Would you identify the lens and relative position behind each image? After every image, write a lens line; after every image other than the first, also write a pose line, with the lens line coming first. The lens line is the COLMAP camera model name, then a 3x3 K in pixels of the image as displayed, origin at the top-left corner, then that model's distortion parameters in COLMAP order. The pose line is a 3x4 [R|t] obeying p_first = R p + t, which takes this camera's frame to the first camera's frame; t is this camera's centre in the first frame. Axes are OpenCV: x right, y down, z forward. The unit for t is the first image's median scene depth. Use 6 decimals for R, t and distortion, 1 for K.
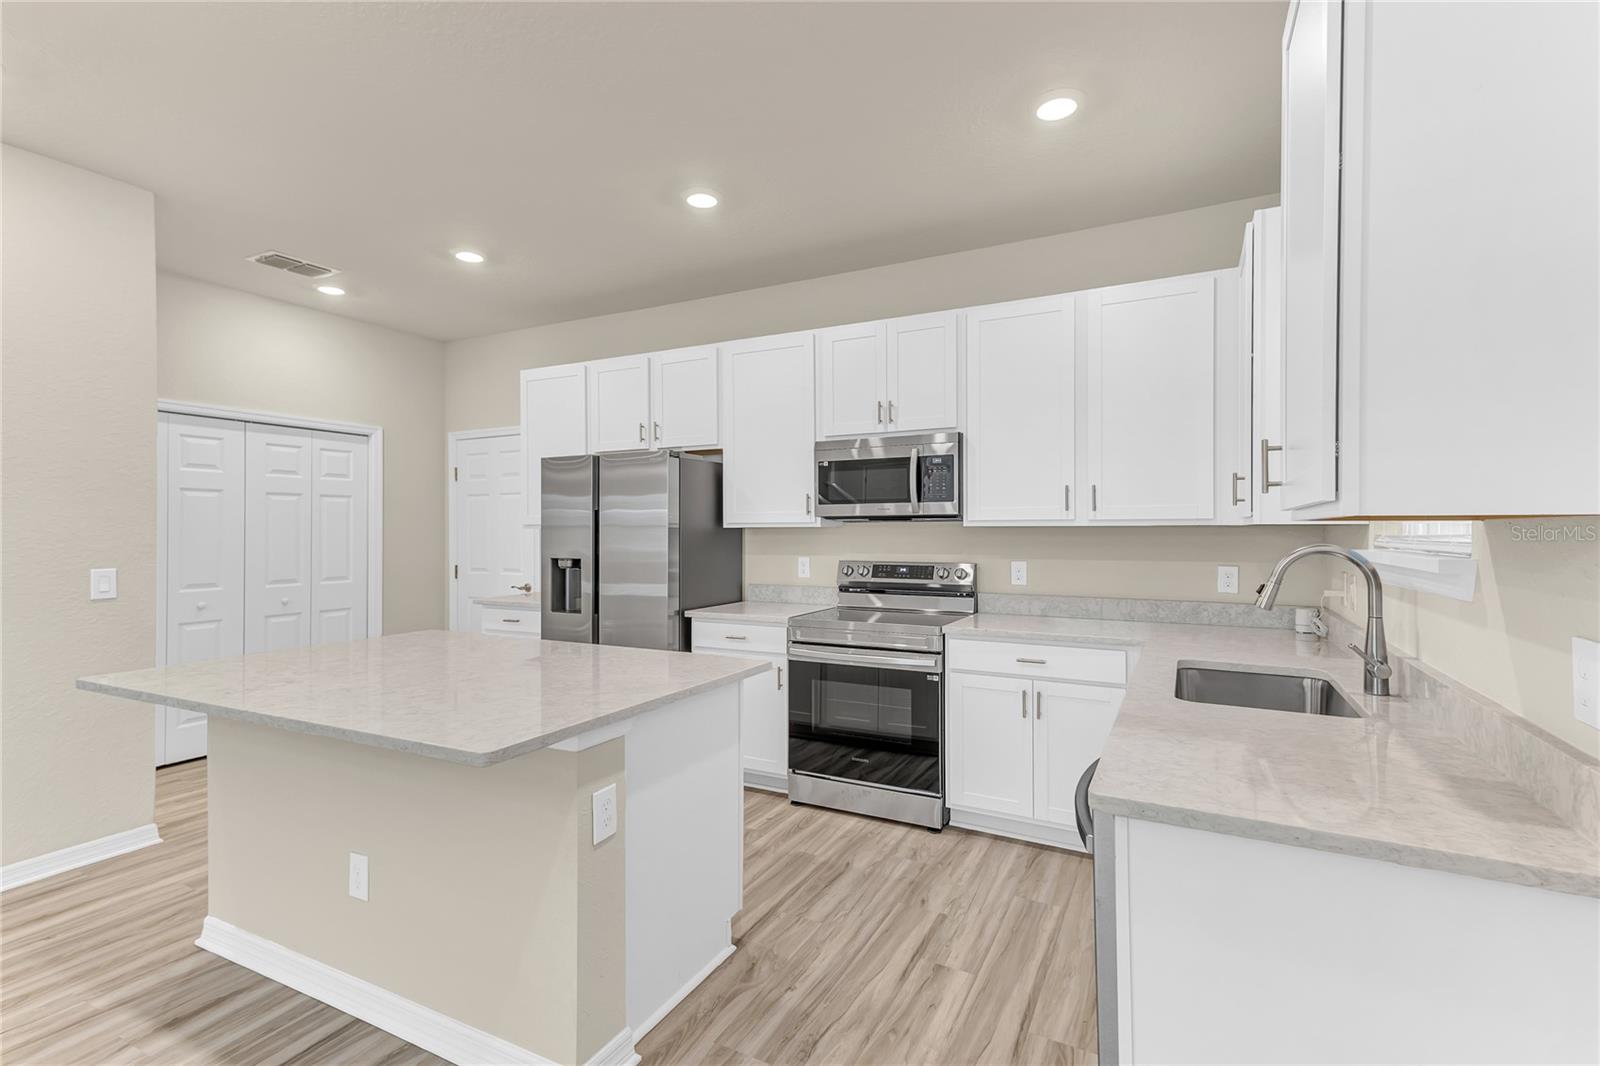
lens RADIAL K [[729.0, 0, 796.4], [0, 729.0, 534.5], [0, 0, 1]] dist [0.013694, 0.000280]
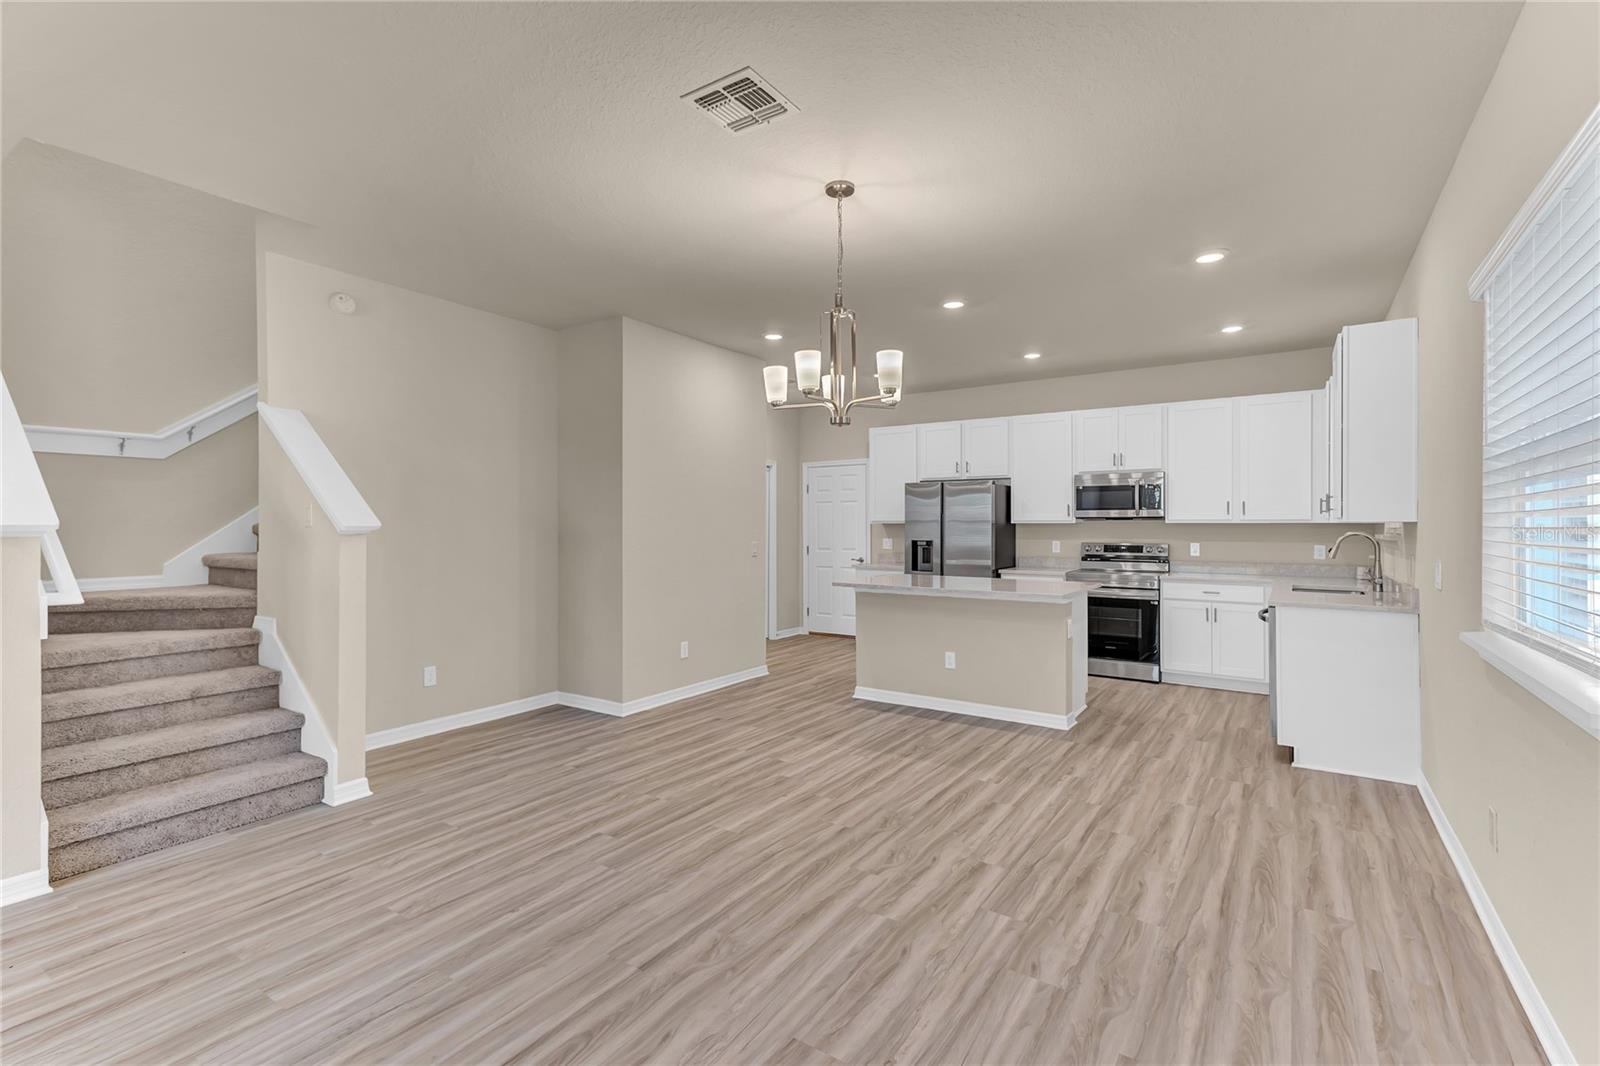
lens RADIAL K [[729.0, 0, 803.7], [0, 729.0, 526.2], [0, 0, 1]] dist [0.013694, 0.000280]
pose [[0.994766, 0.002292, -0.102152, -0.460951], [-0.002584, 0.999993, -0.002728, 0.004103], [0.102145, 0.002978, 0.994765, -0.865892]]
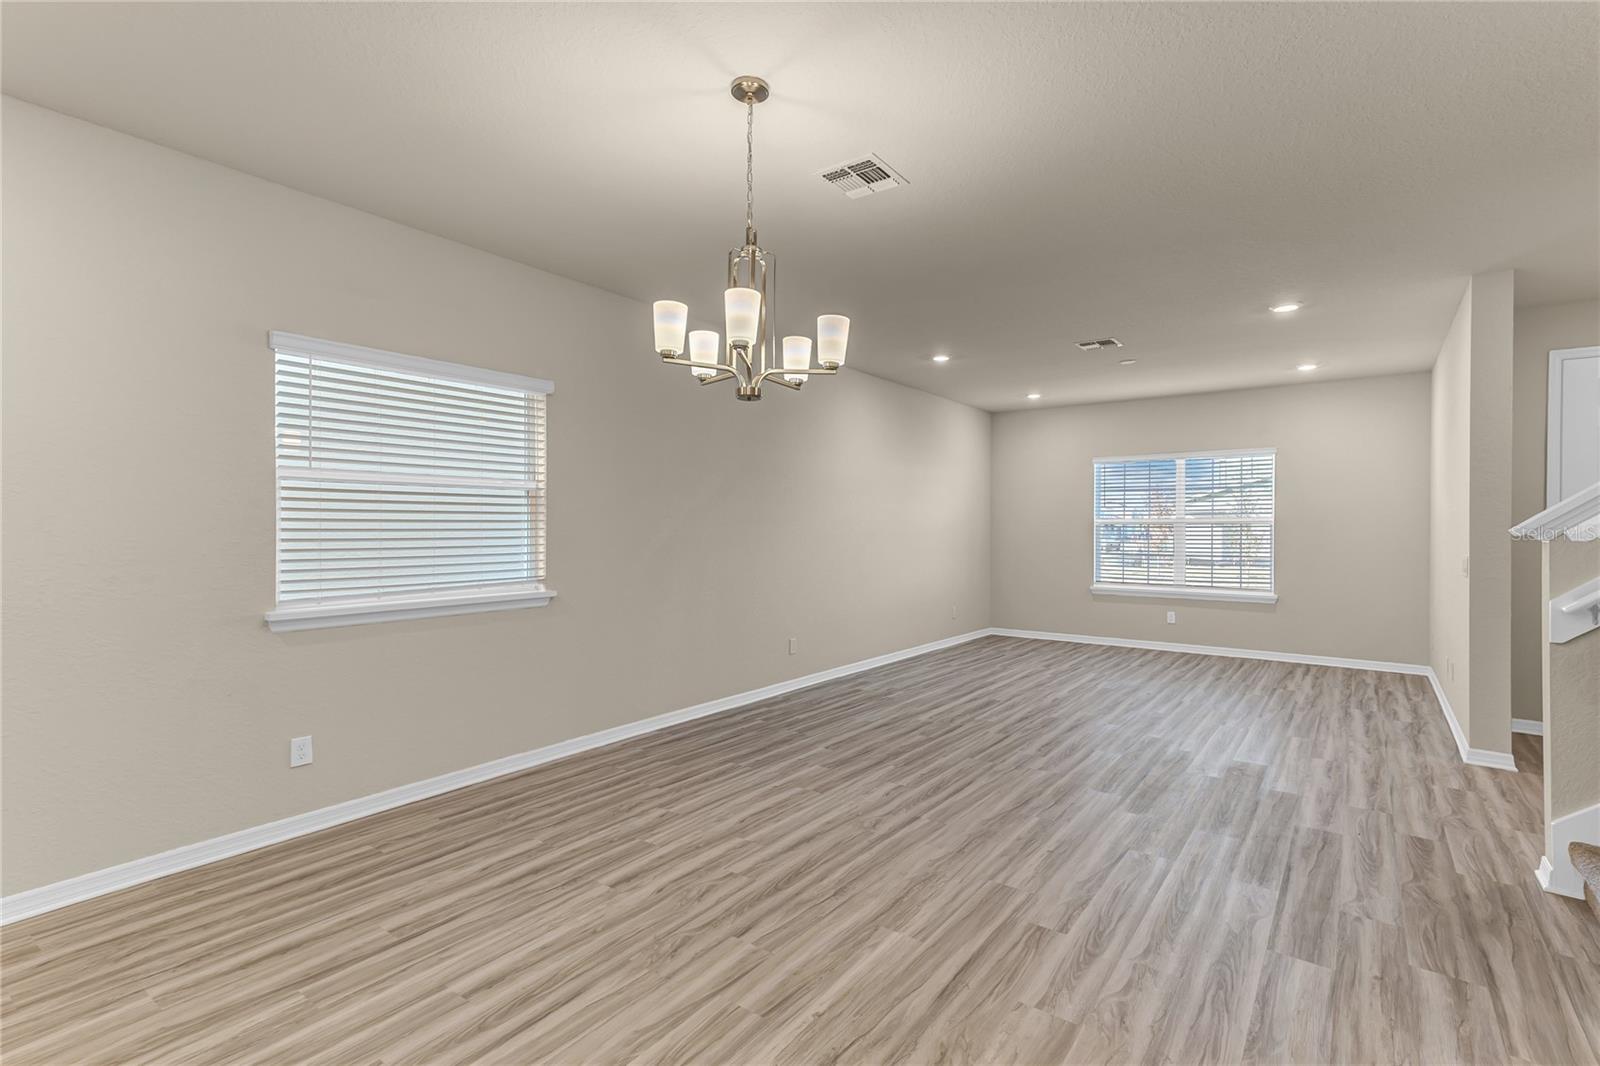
lens RADIAL K [[729.0, 0, 809.9], [0, 729.0, 540.7], [0, 0, 1]] dist [0.013694, 0.000280]
pose [[-0.986887, -0.001916, 0.161401, -0.664759], [0.001542, 0.999772, 0.021298, -0.003107], [-0.161405, 0.021268, -0.986659, 0.622455]]
